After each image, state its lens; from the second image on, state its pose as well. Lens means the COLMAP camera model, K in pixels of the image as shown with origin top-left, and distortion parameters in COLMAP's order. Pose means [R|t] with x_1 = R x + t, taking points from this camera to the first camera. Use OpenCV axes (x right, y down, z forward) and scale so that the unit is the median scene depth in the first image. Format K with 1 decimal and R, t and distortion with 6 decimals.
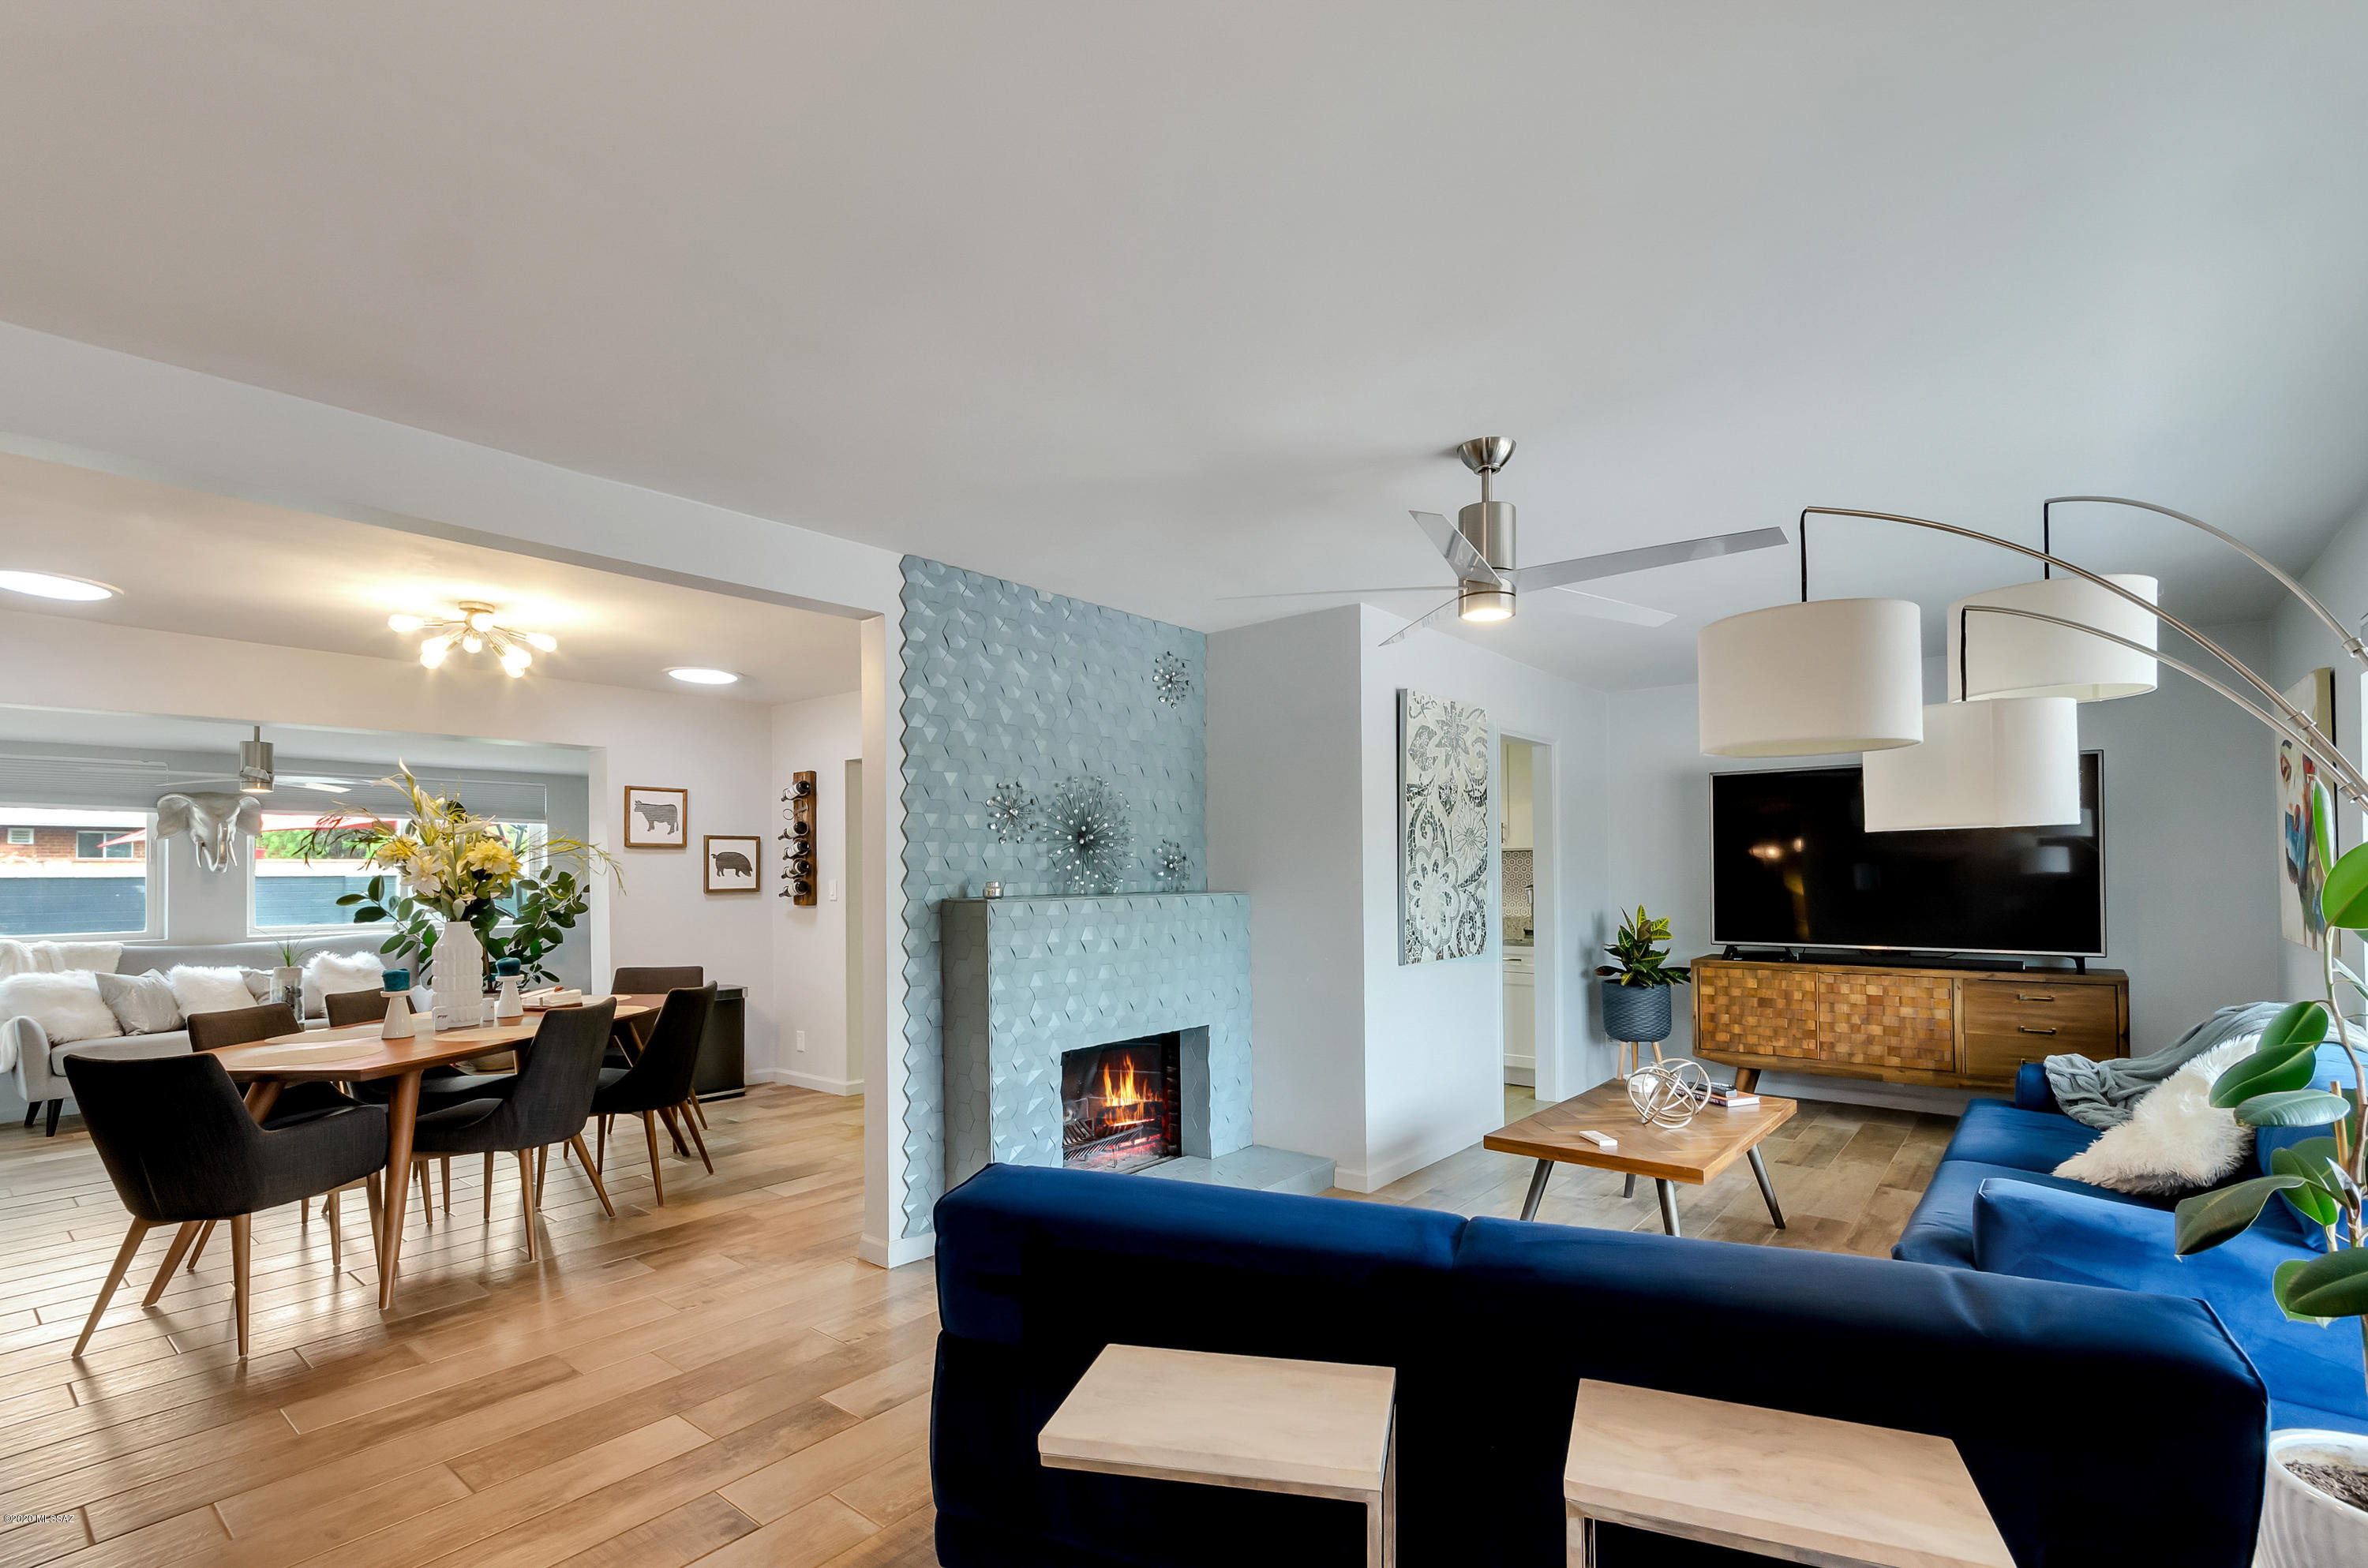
lens RADIAL K [[1088.3, 0, 1214.1], [0, 1088.3, 866.6], [0, 0, 1]] dist [0.011098, -0.000145]
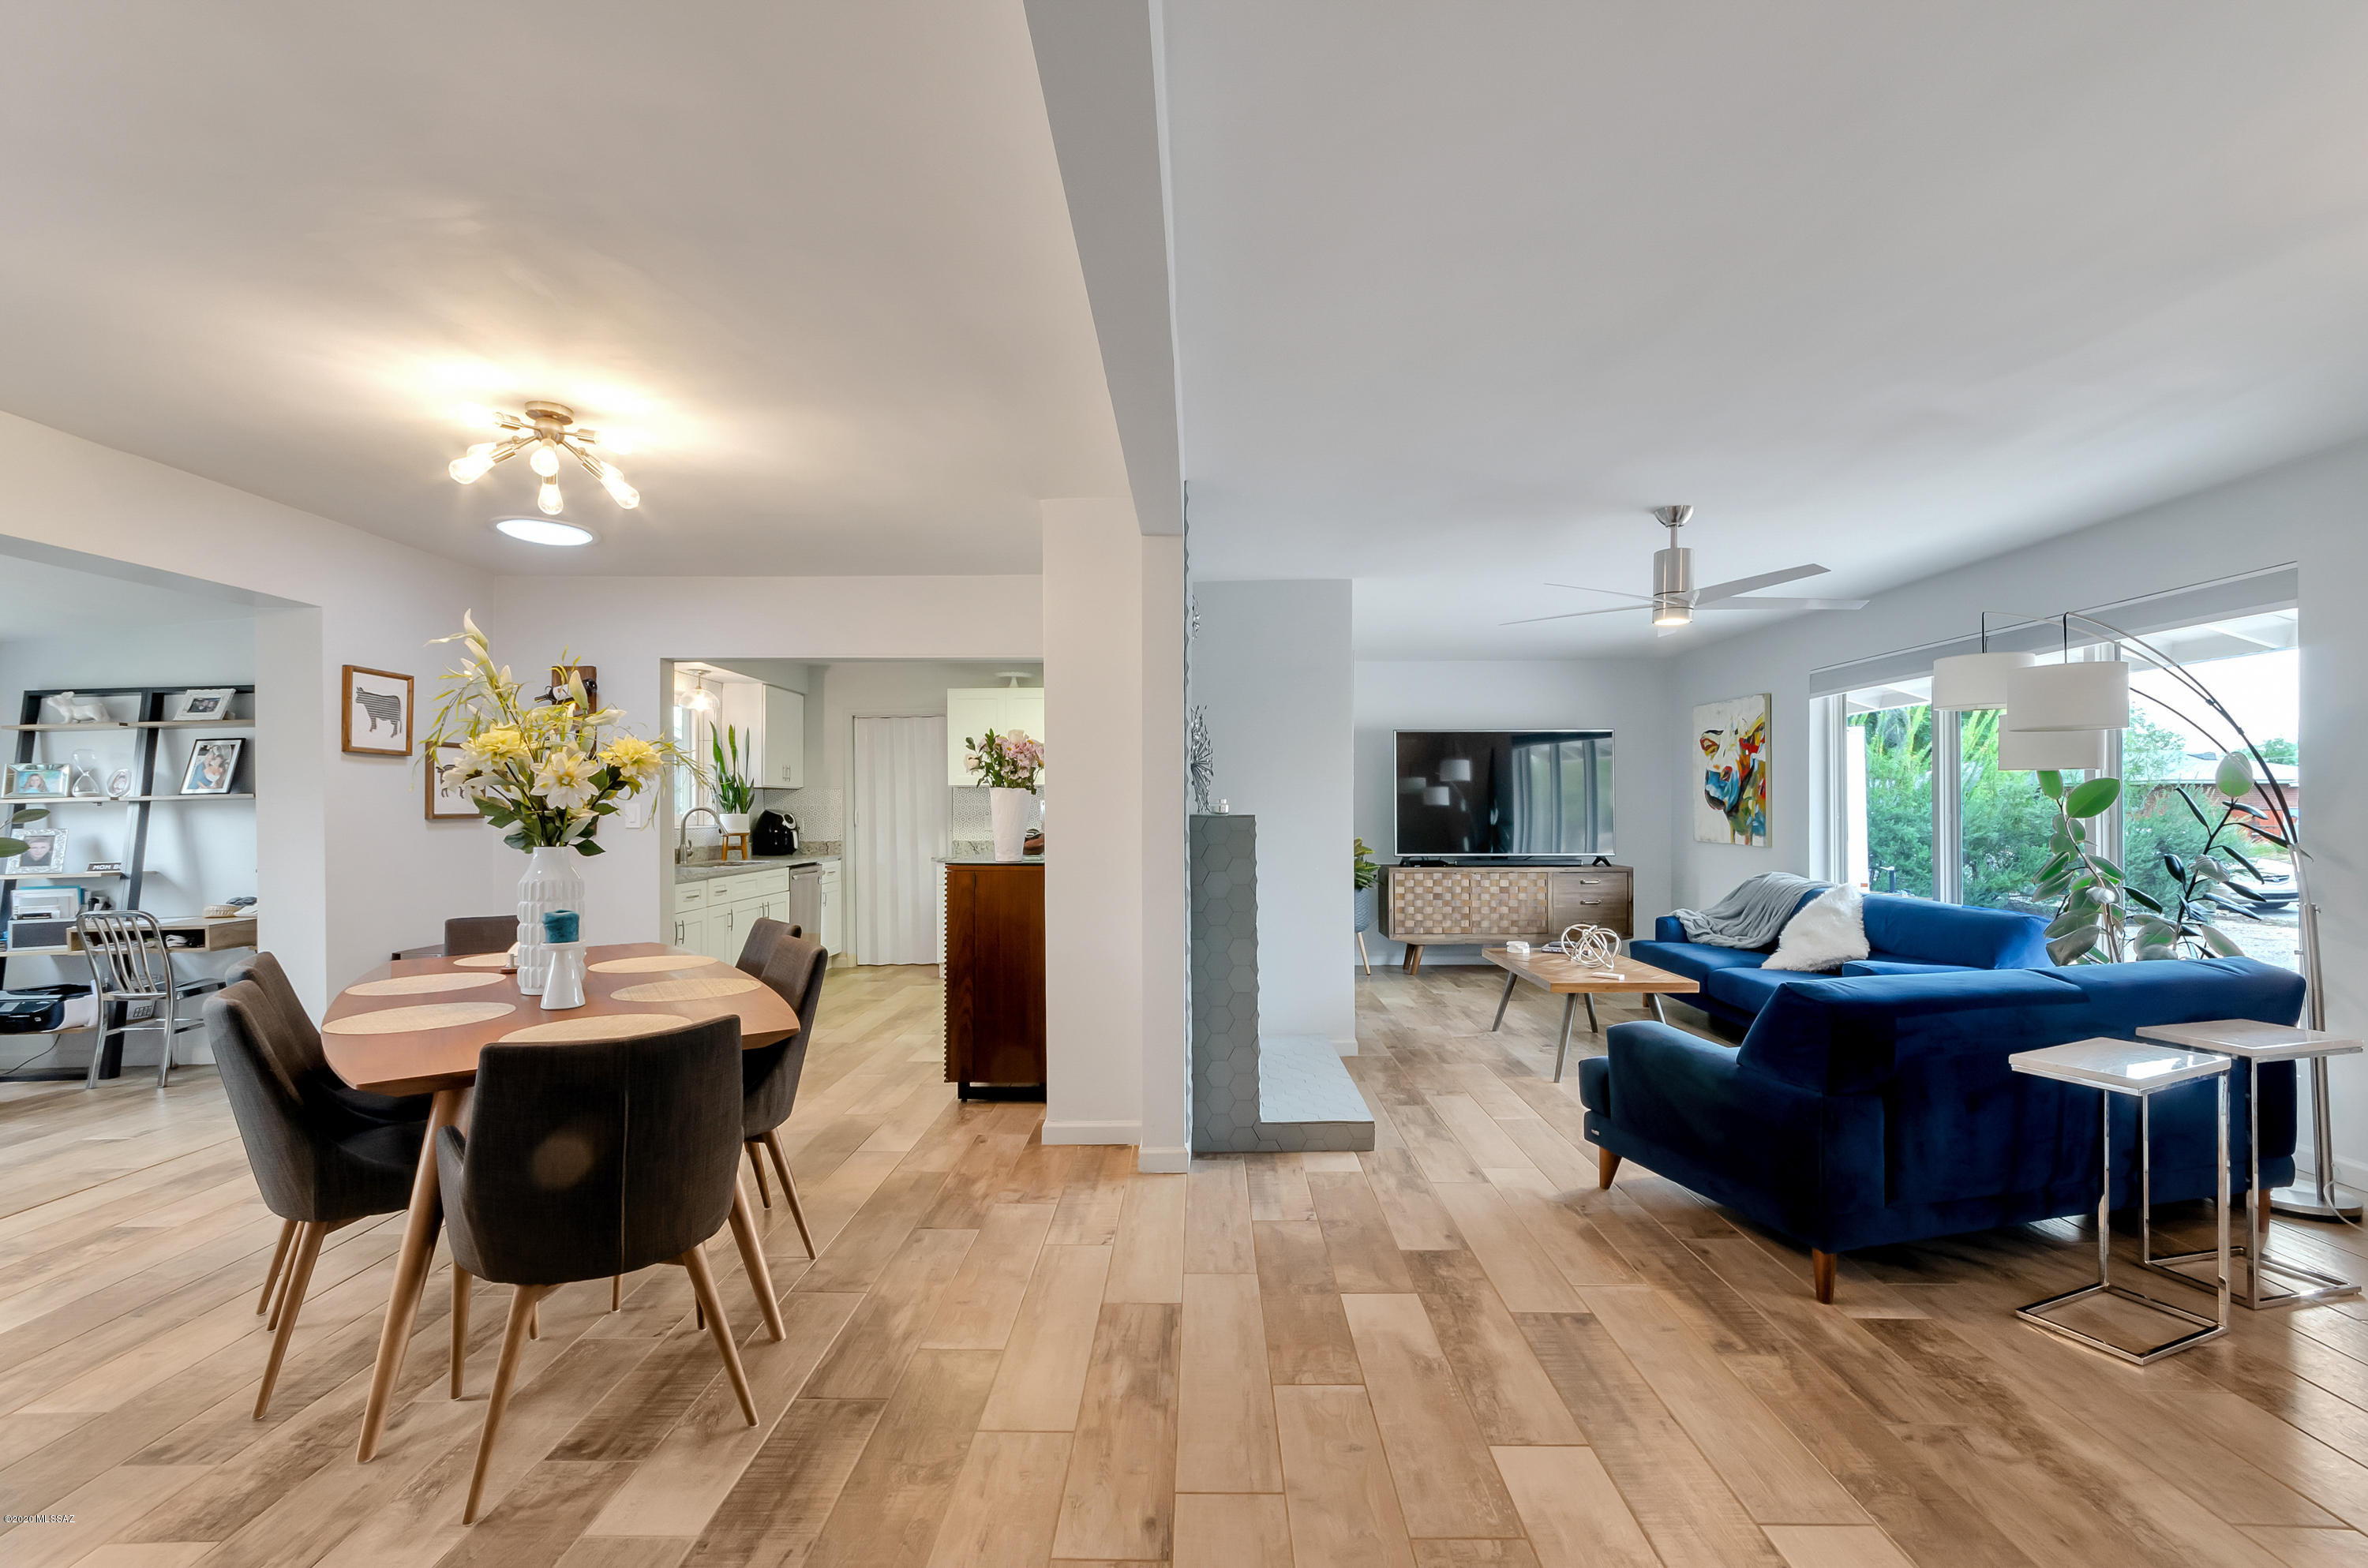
lens RADIAL K [[1055.0, 0, 1208.7], [0, 1055.0, 809.0], [0, 0, 1]] dist [0.004204, 0.001339]
pose [[0.776240, 0.006165, 0.630408, -0.608210], [-0.006523, 0.999977, -0.001747, 0.017837], [-0.630404, -0.002756, 0.776262, 0.143535]]
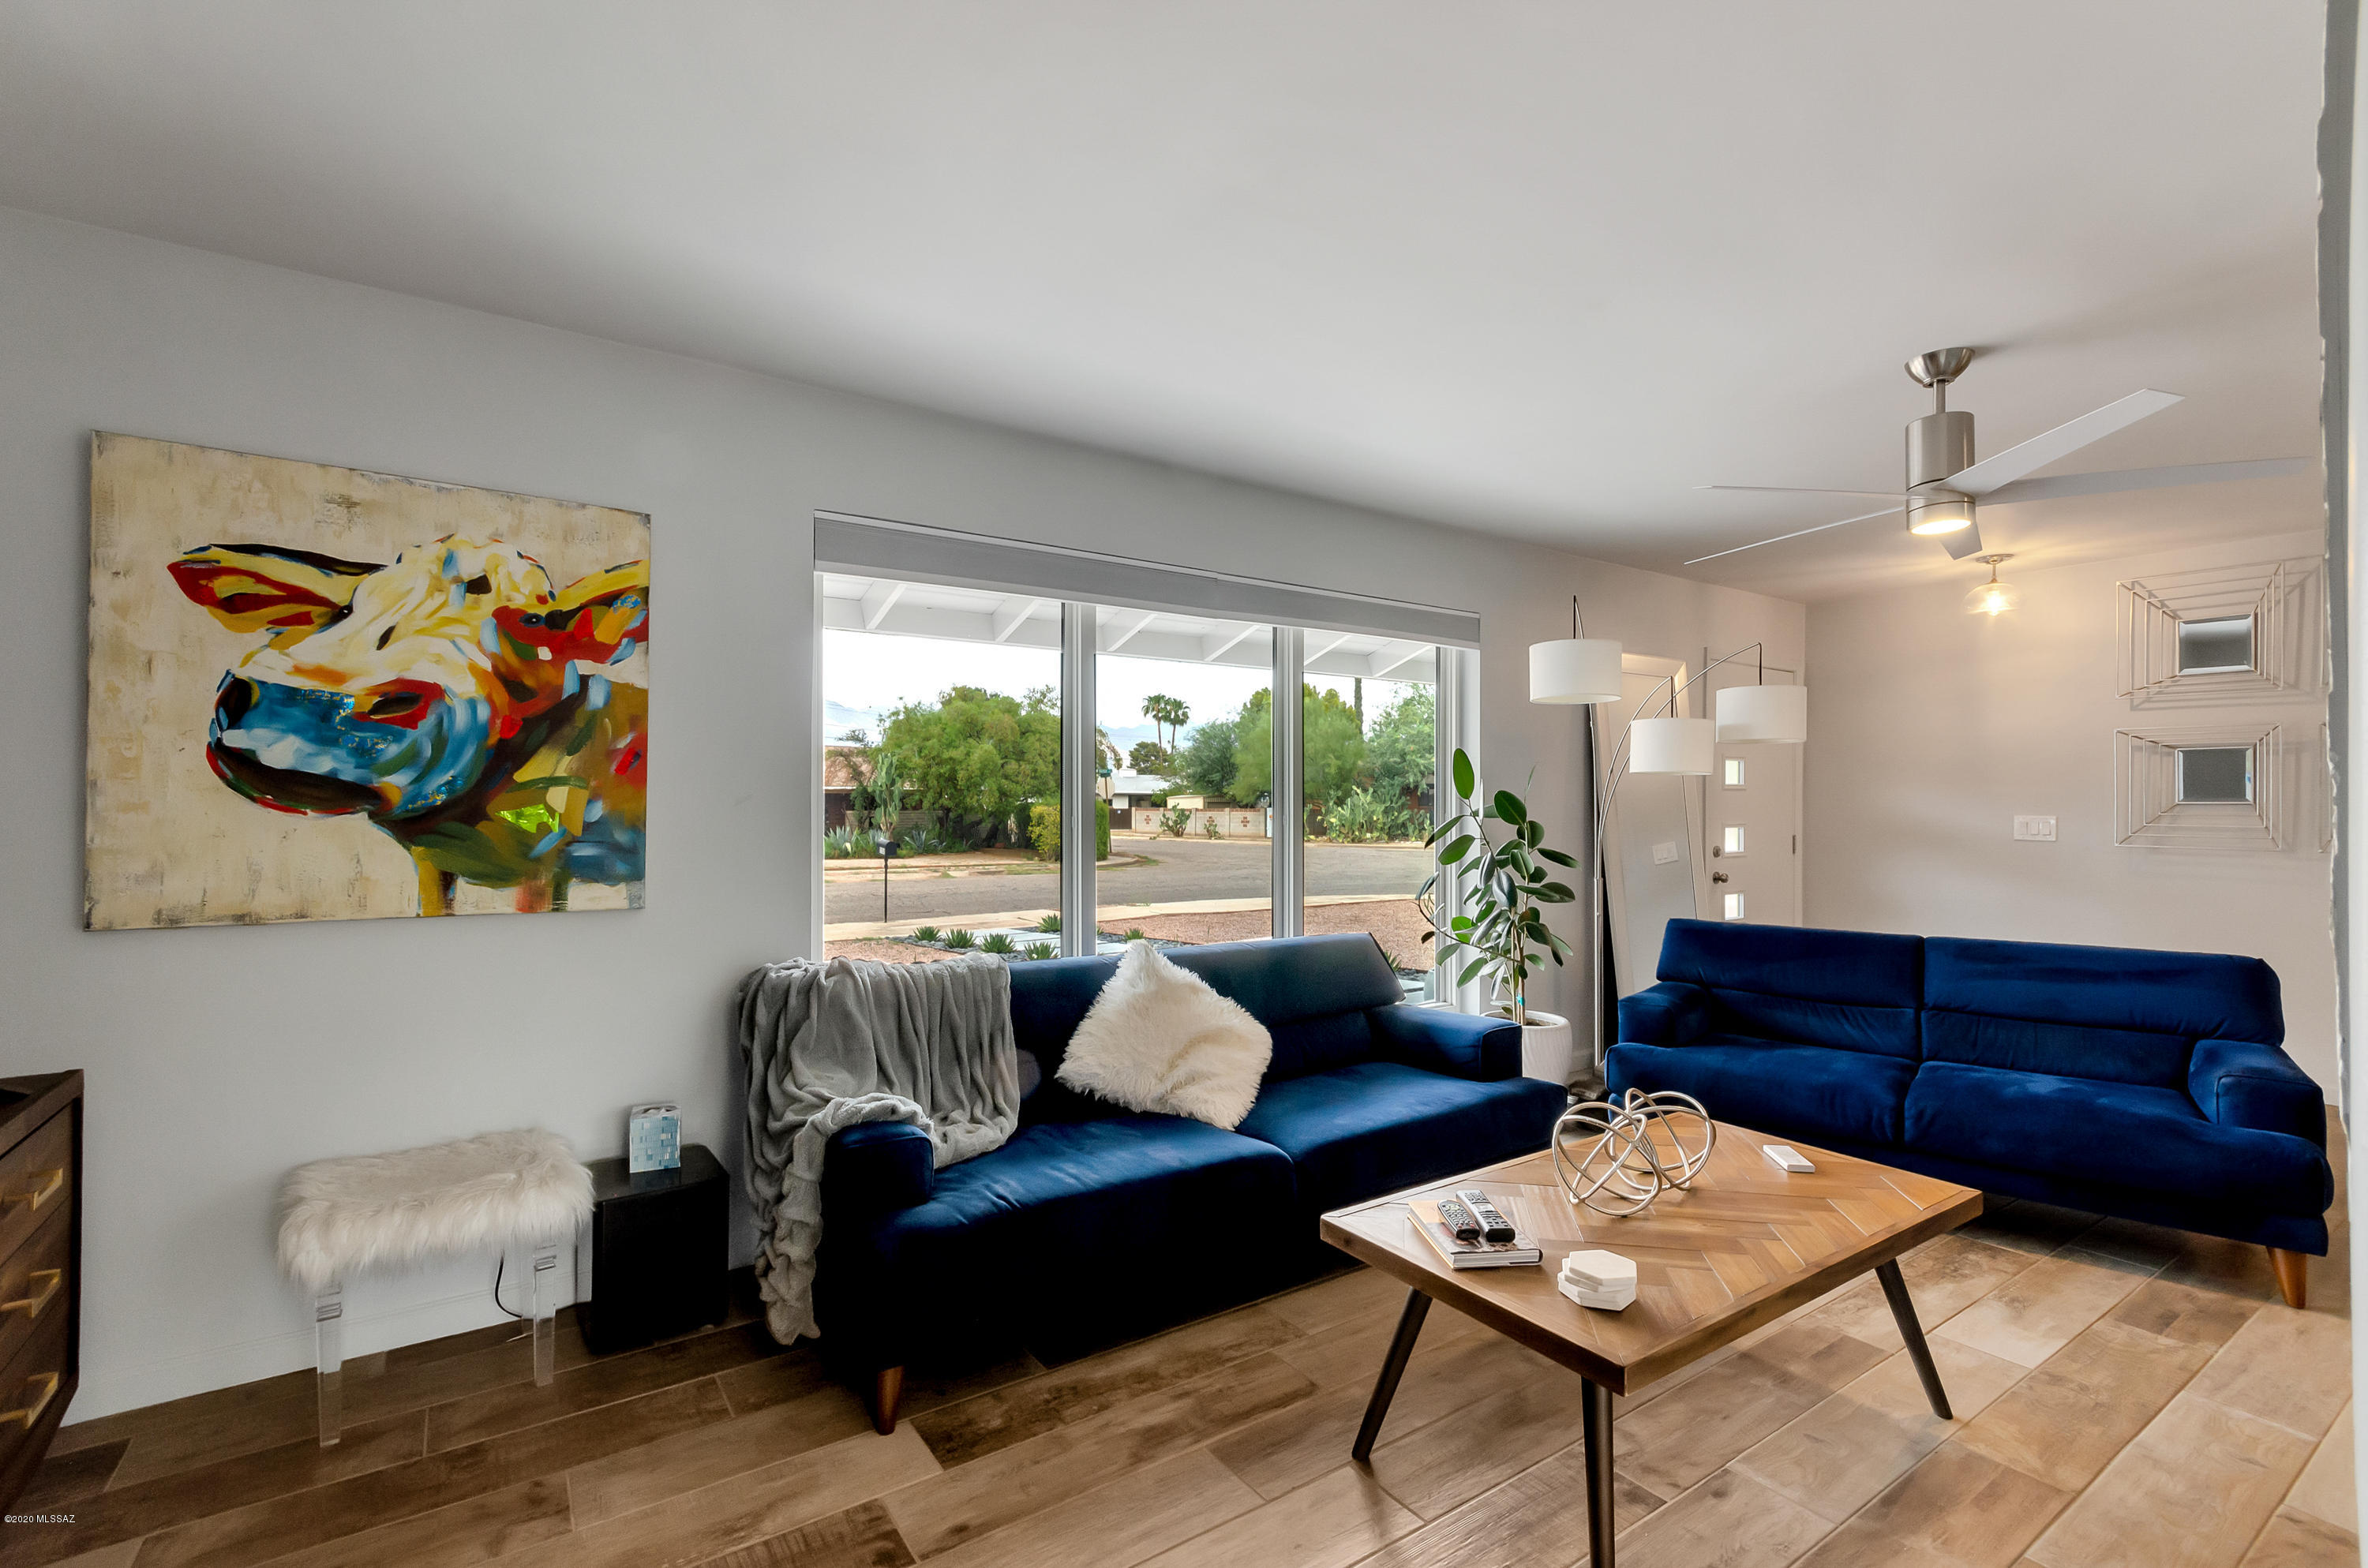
lens RADIAL K [[1055.0, 0, 1202.6], [0, 1055.0, 800.3], [0, 0, 1]] dist [0.004204, 0.001339]
pose [[-0.956489, 0.010235, 0.291589, 0.319644], [0.006832, 0.999896, -0.012689, 0.014198], [-0.291689, -0.010145, -0.956459, 1.104919]]
